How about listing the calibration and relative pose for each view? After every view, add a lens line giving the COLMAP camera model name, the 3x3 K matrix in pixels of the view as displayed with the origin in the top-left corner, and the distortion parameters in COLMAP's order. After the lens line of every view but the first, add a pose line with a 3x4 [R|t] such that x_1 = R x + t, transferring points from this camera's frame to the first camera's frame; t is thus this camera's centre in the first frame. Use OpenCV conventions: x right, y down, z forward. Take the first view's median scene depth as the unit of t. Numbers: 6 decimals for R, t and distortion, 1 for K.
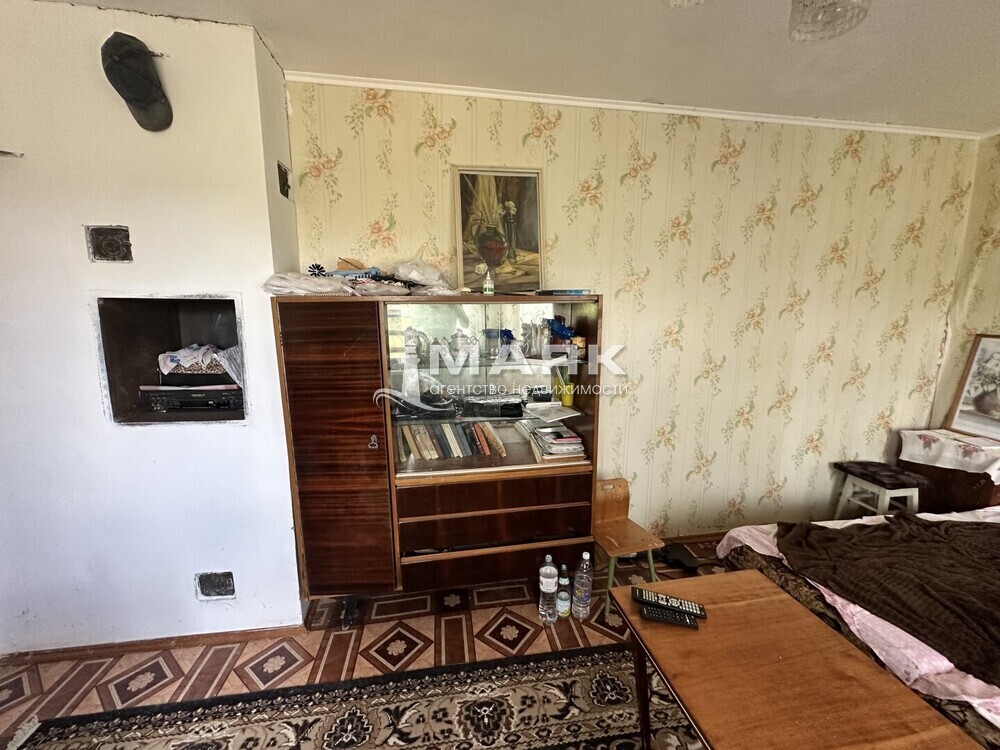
lens RADIAL K [[403.7, 0, 500.7], [0, 403.7, 374.5], [0, 0, 1]] dist [-0.004405, 0.001075]
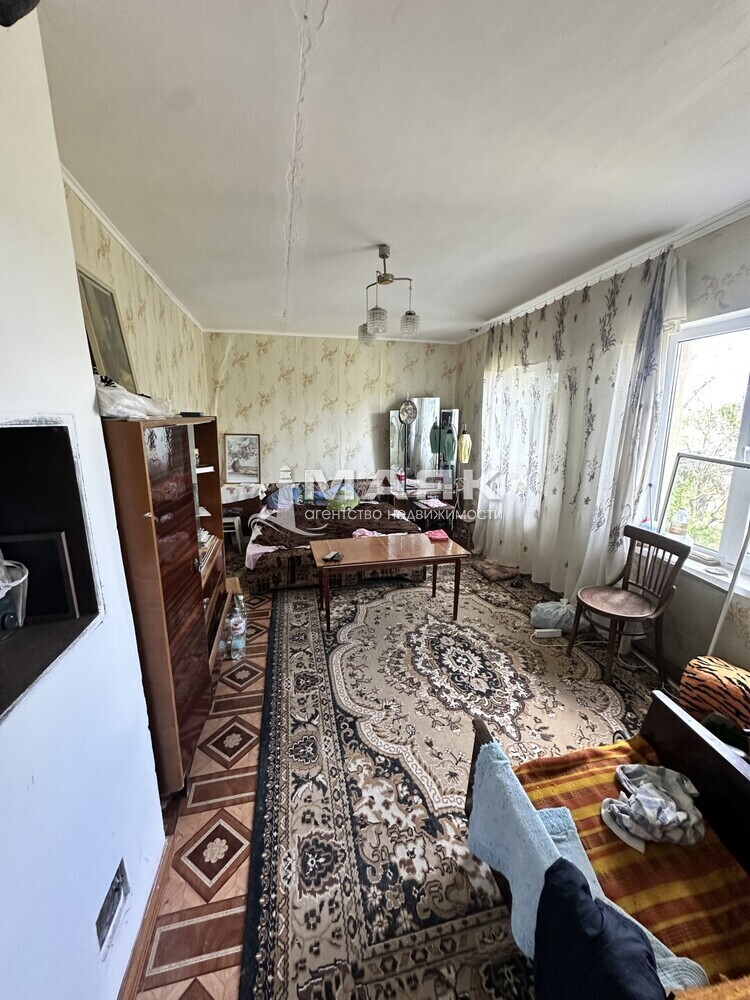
lens RADIAL K [[403.7, 0, 376.8], [0, 403.7, 504.7], [0, 0, 1]] dist [-0.004405, 0.001075]
pose [[-0.077282, -0.215317, 0.973481, -1.314139], [0.162024, 0.960710, 0.225354, -0.133815], [-0.983756, 0.175144, -0.039359, 0.585971]]
